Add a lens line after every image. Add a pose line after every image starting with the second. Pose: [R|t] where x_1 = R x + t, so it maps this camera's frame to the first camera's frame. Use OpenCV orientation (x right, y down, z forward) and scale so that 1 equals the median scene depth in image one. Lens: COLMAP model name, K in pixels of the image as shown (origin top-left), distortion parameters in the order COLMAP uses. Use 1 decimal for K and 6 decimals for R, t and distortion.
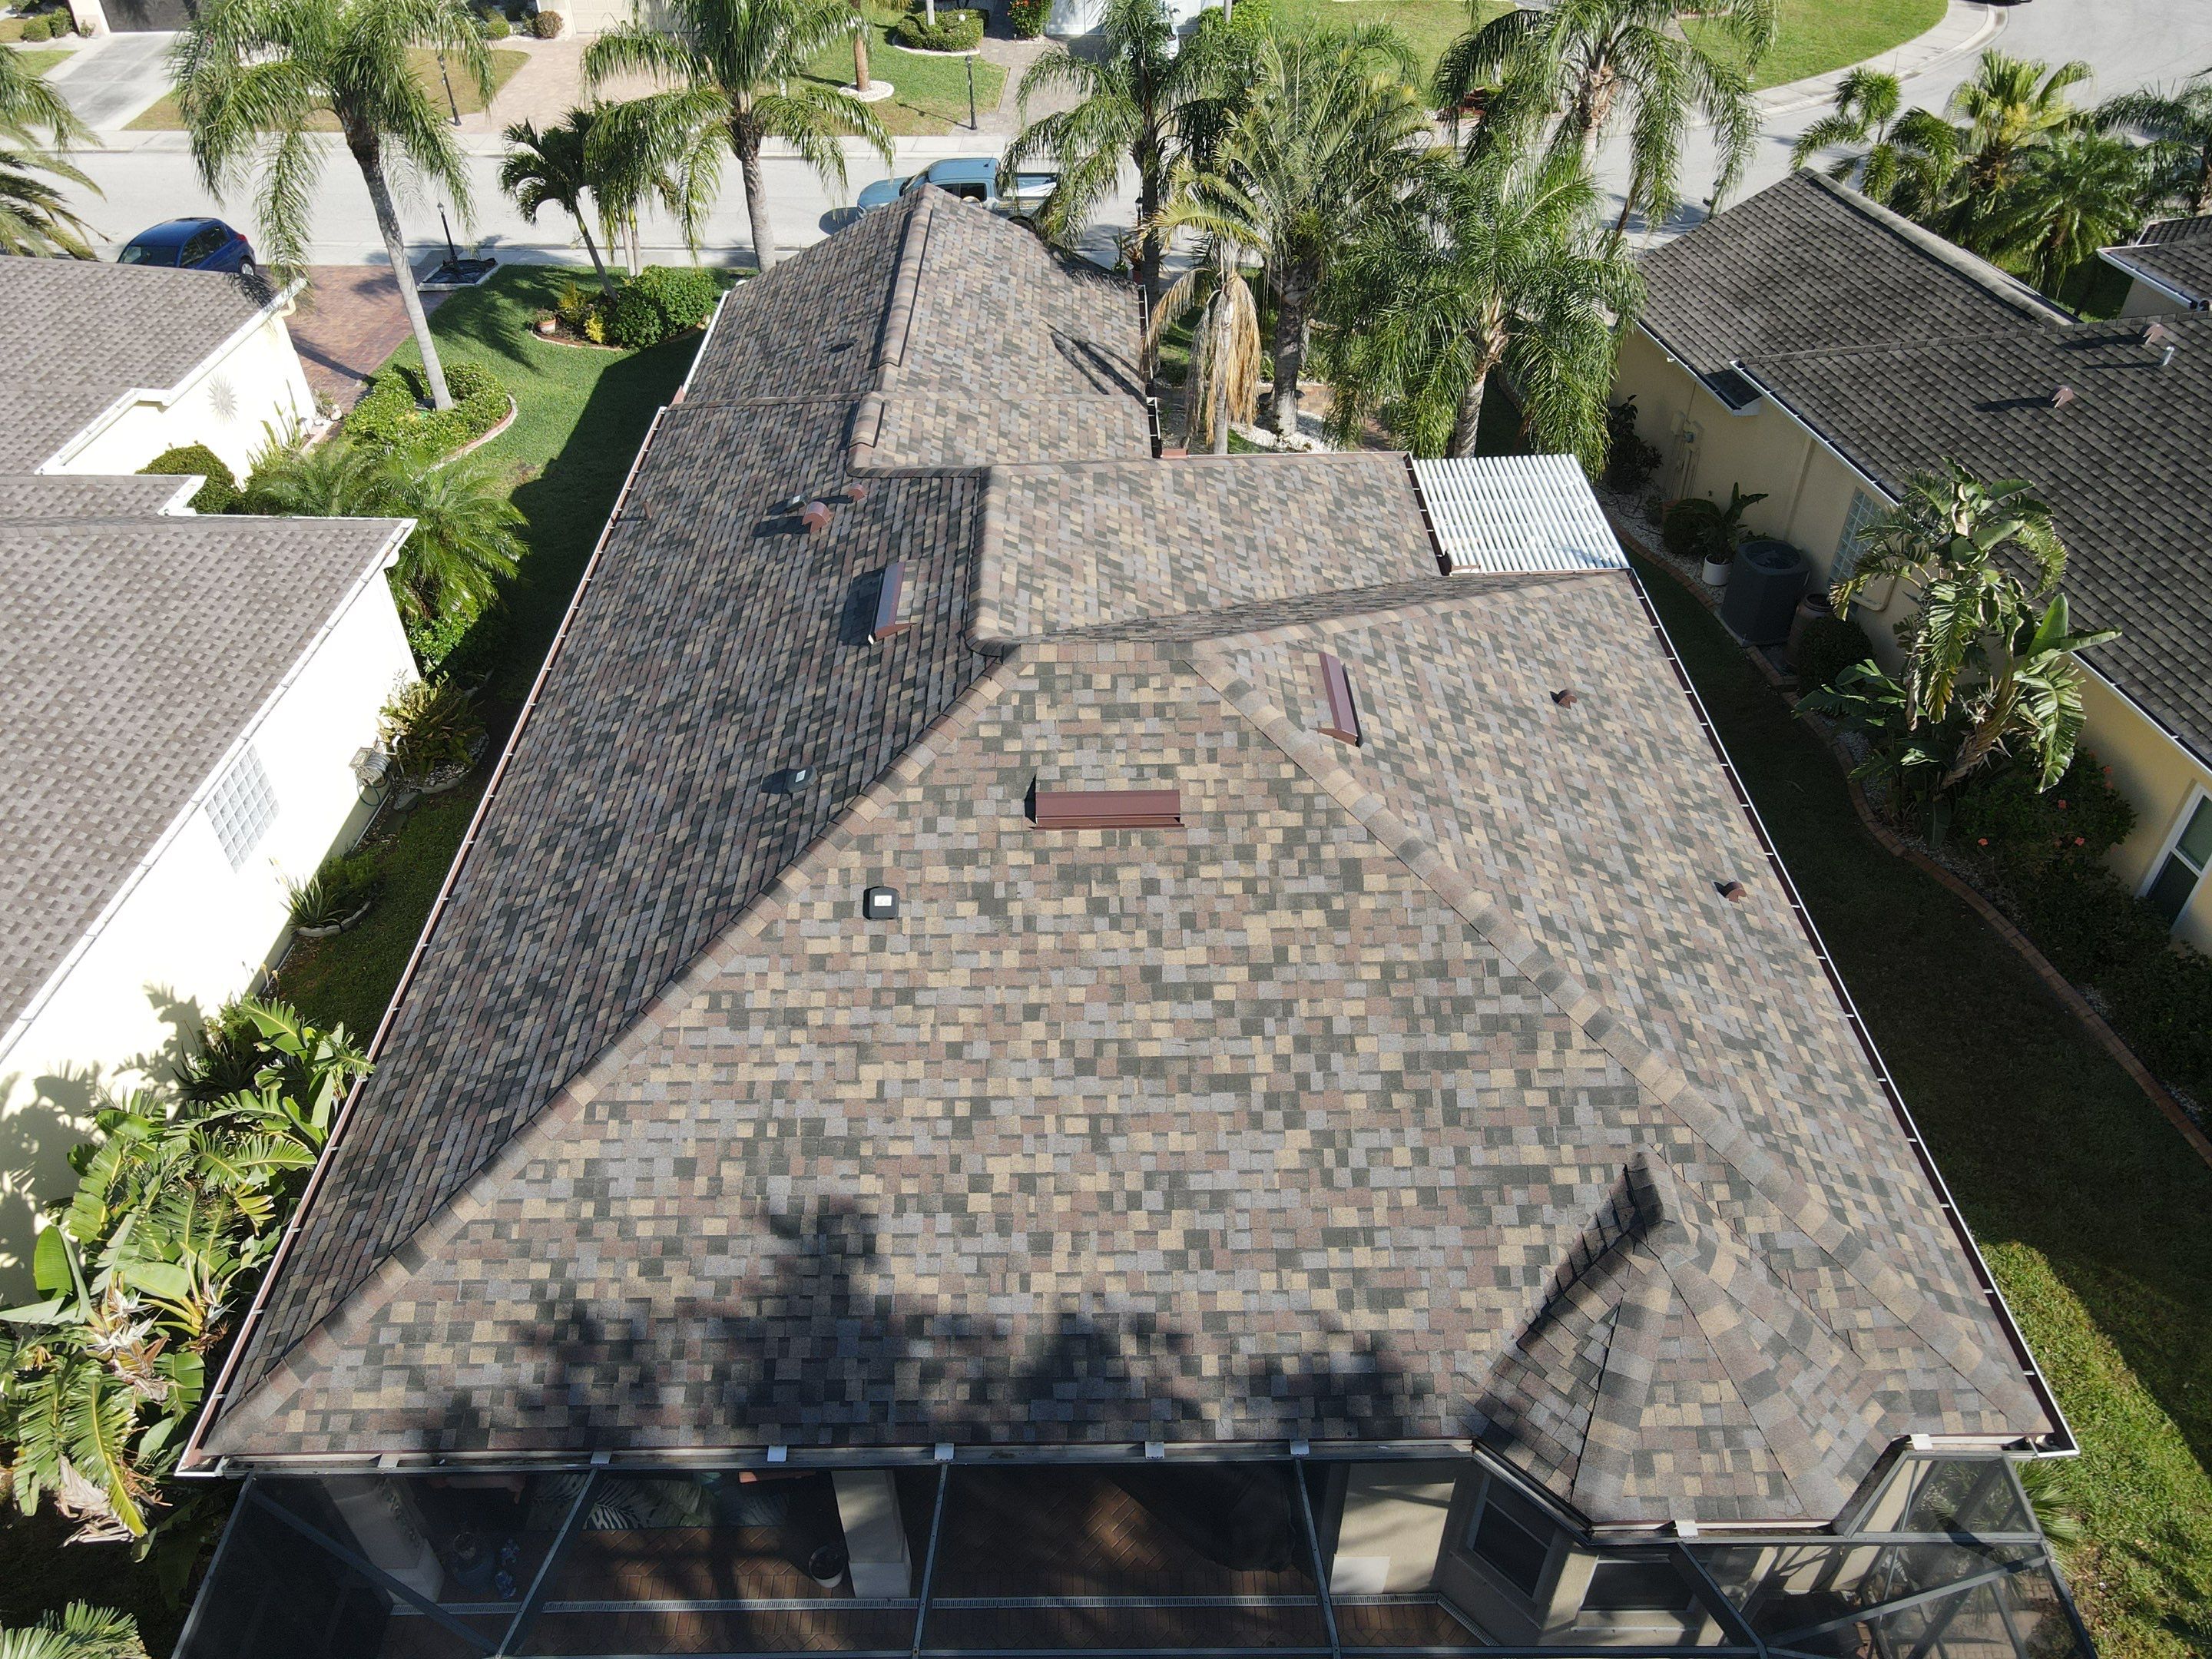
lens RADIAL K [[1629.7, 0, 1072.0], [0, 1629.7, 822.7], [0, 0, 1]] dist [-0.025114, 0.047573]
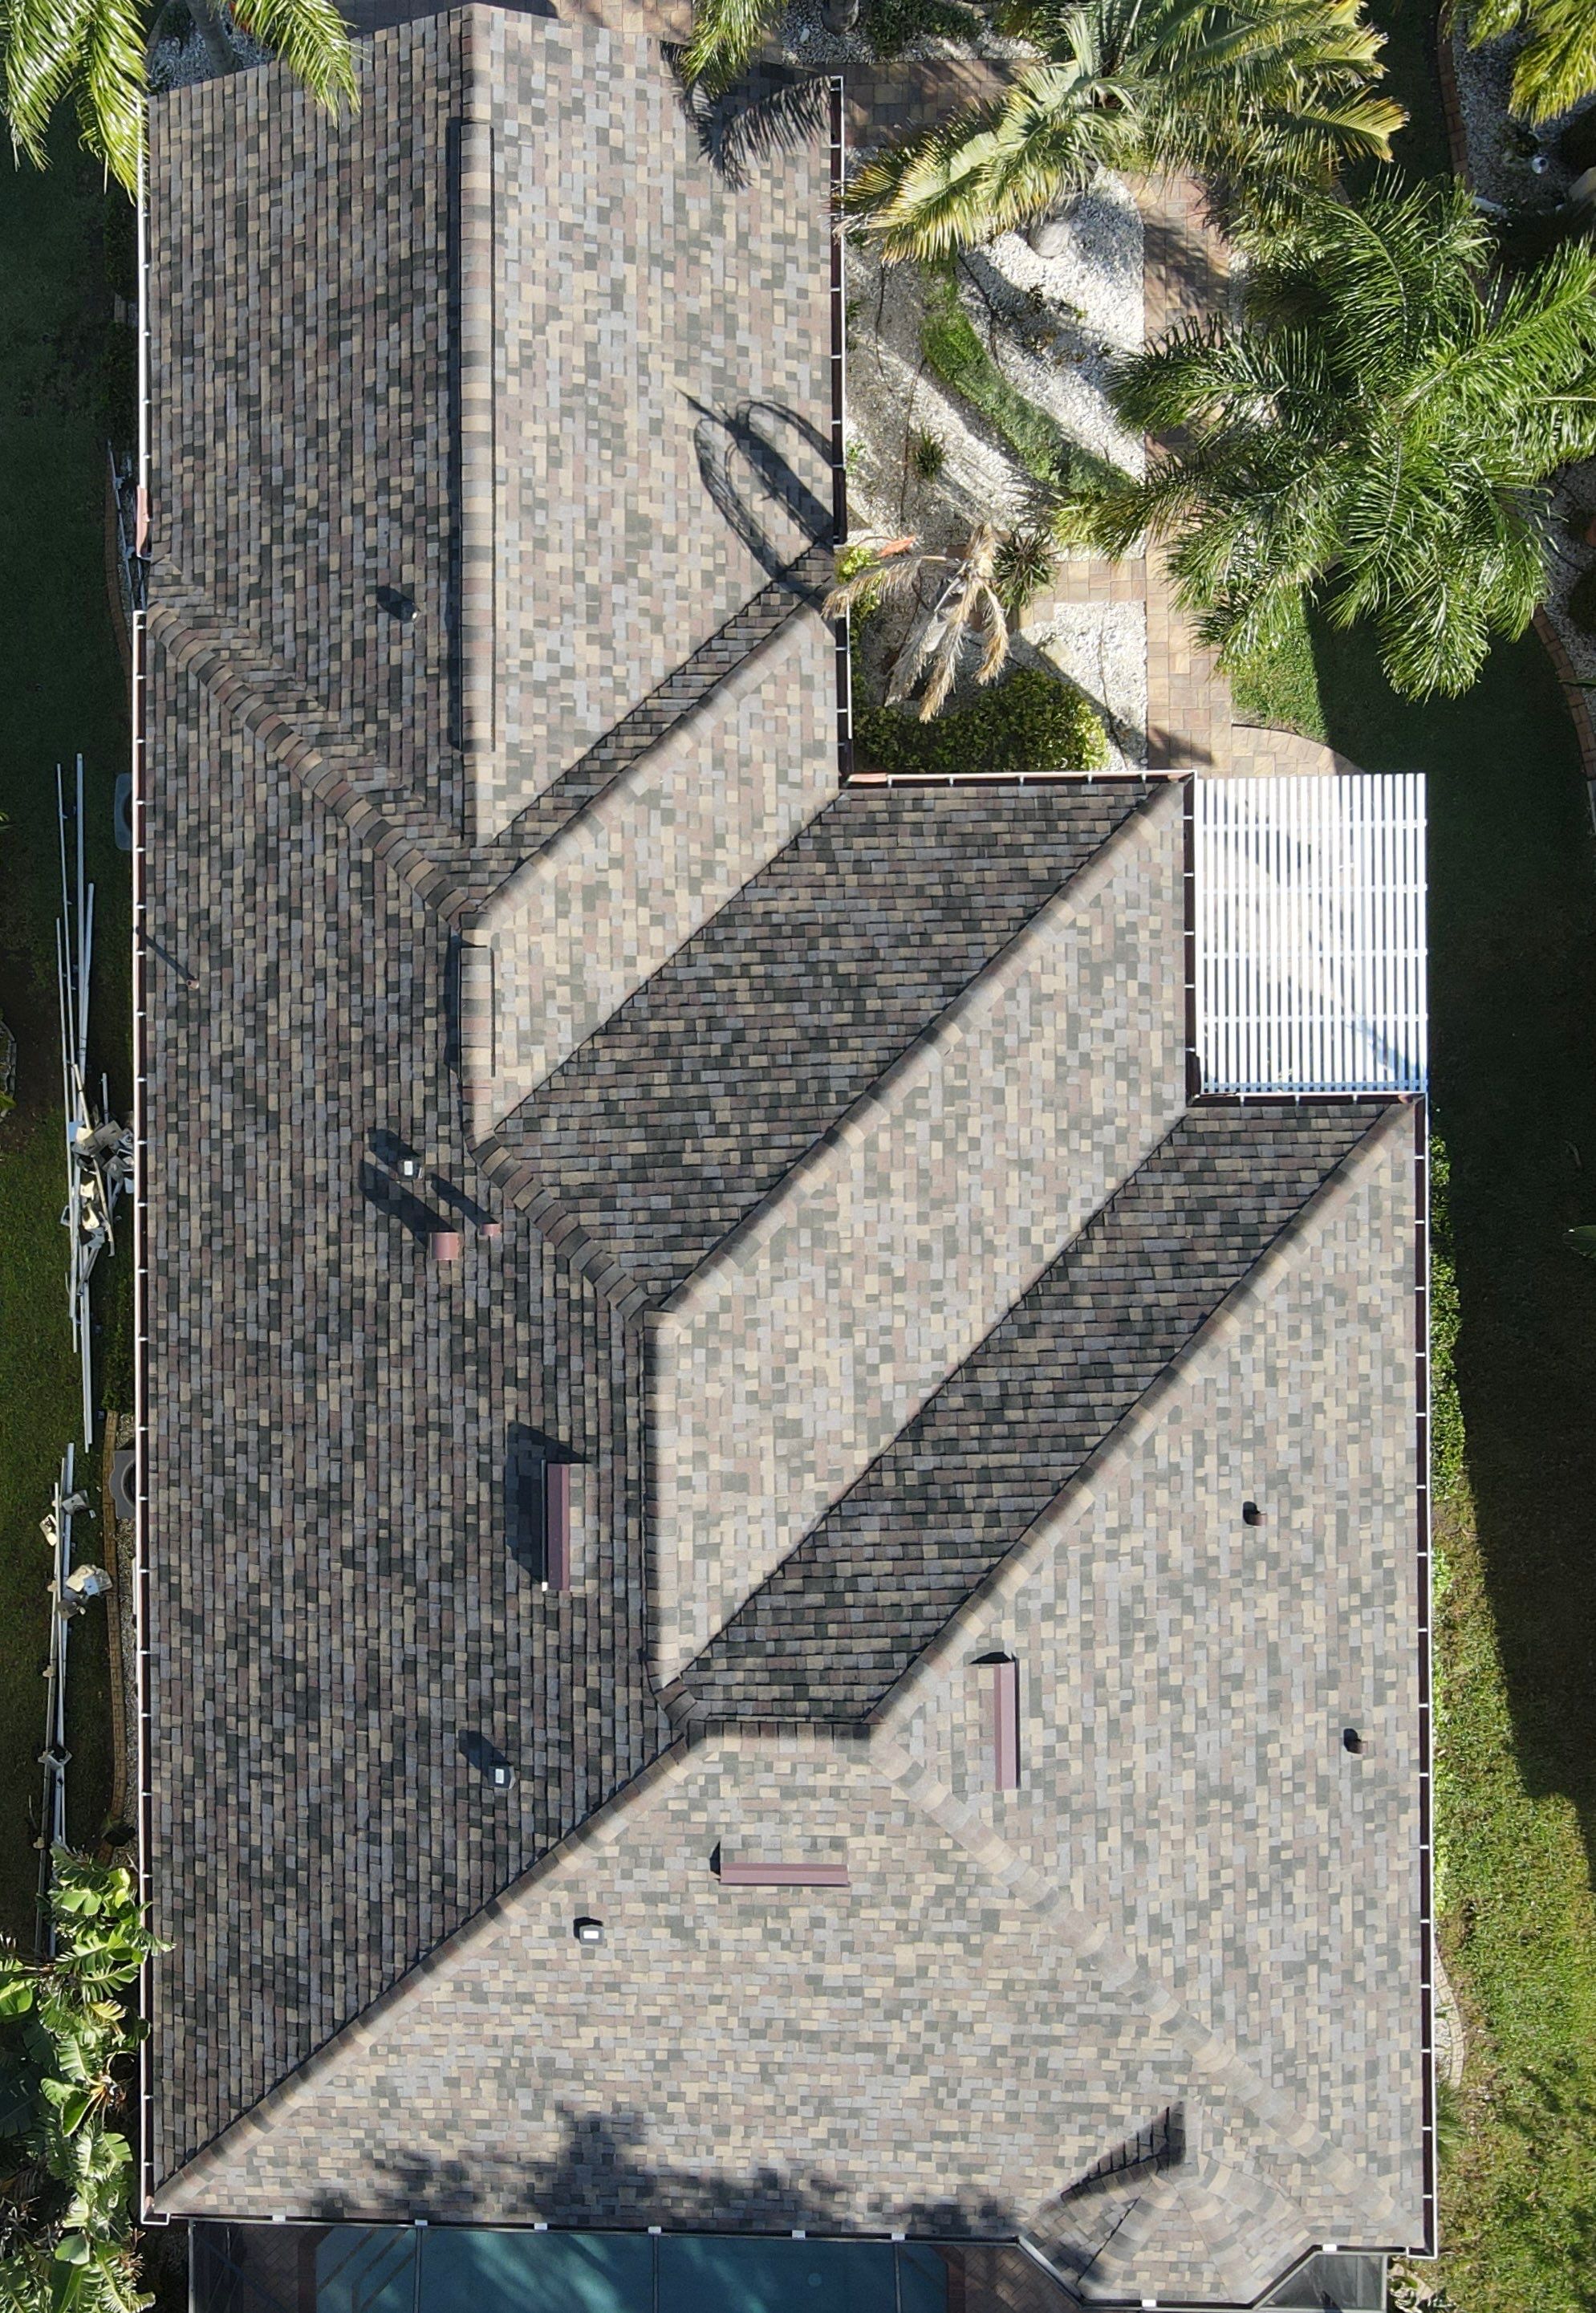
lens RADIAL K [[2313.3, 0, 488.3], [0, 2313.3, 1137.6], [0, 0, 1]] dist [0.000682, 0.006522]
pose [[0.998788, -0.009807, -0.048233, -0.104565], [0.043303, 0.640909, 0.766395, -1.640876], [0.023396, -0.767554, 0.640557, 0.363190]]
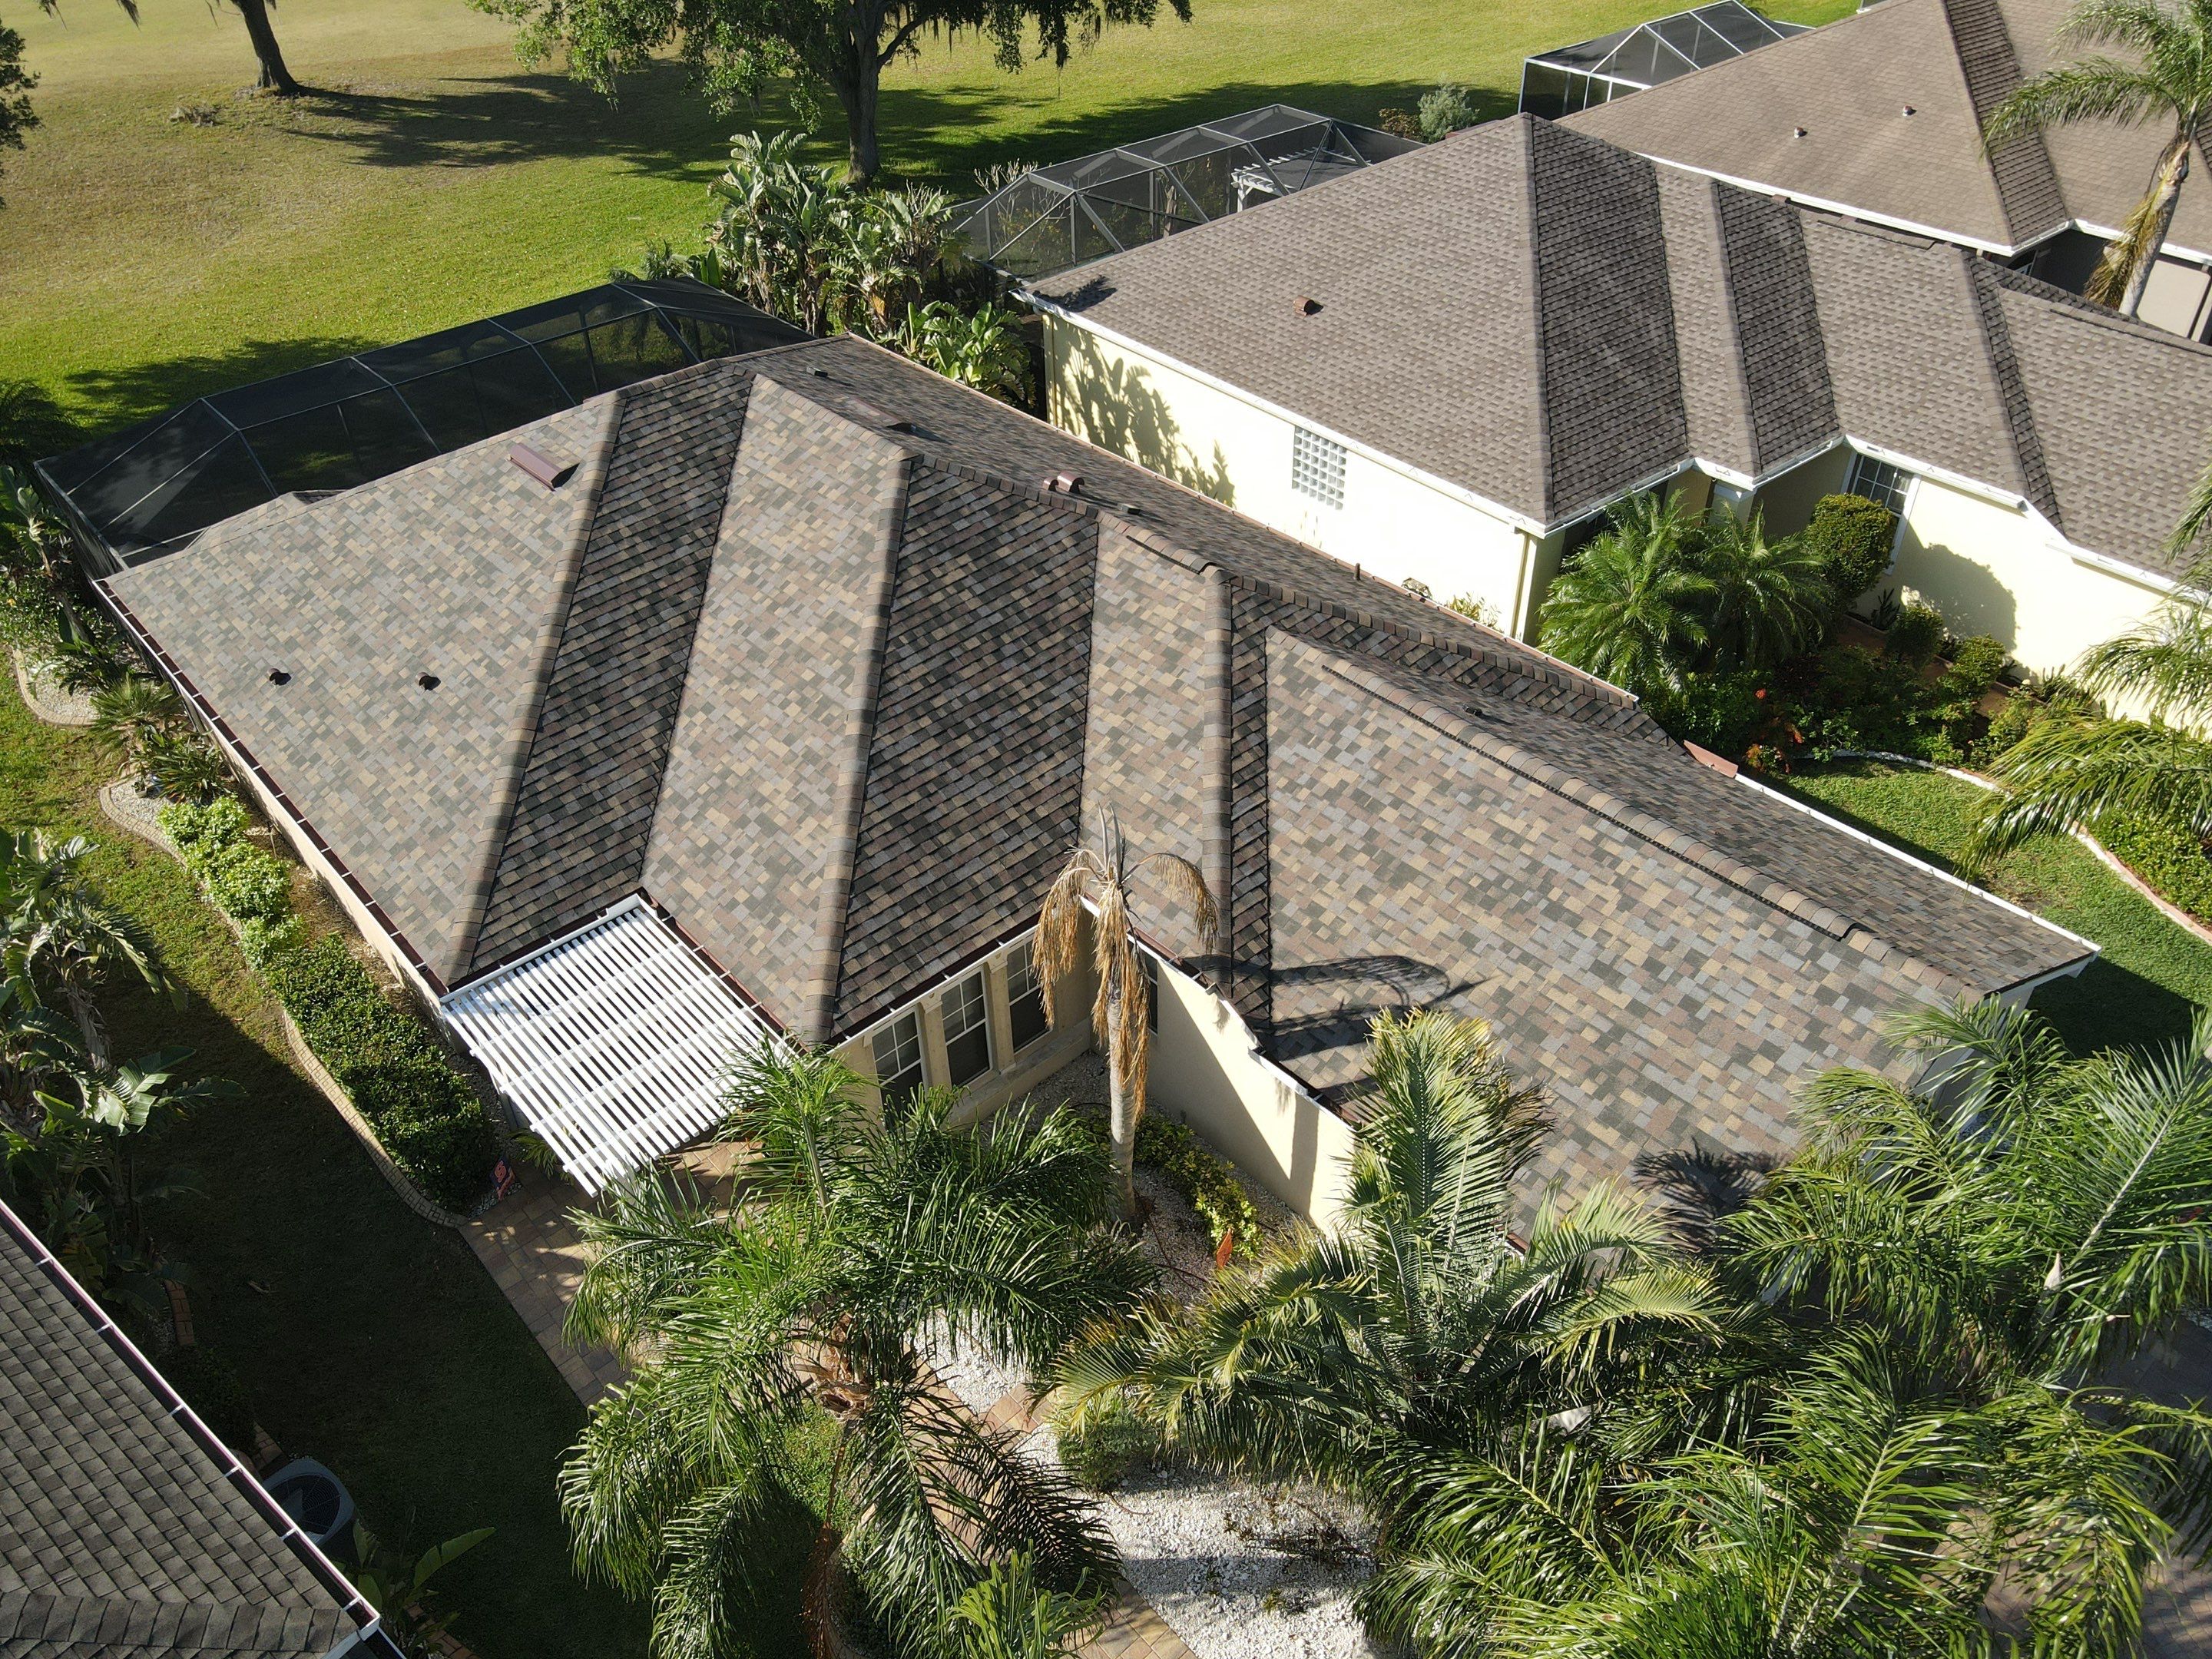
lens RADIAL K [[1592.4, 0, 1079.8], [0, 1592.4, 815.4], [0, 0, 1]] dist [0.005595, 0.005154]
pose [[-0.747621, 0.447329, -0.490876, 0.712444], [-0.382841, 0.313677, 0.868930, -1.565112], [0.542674, 0.837558, -0.063256, 1.796985]]
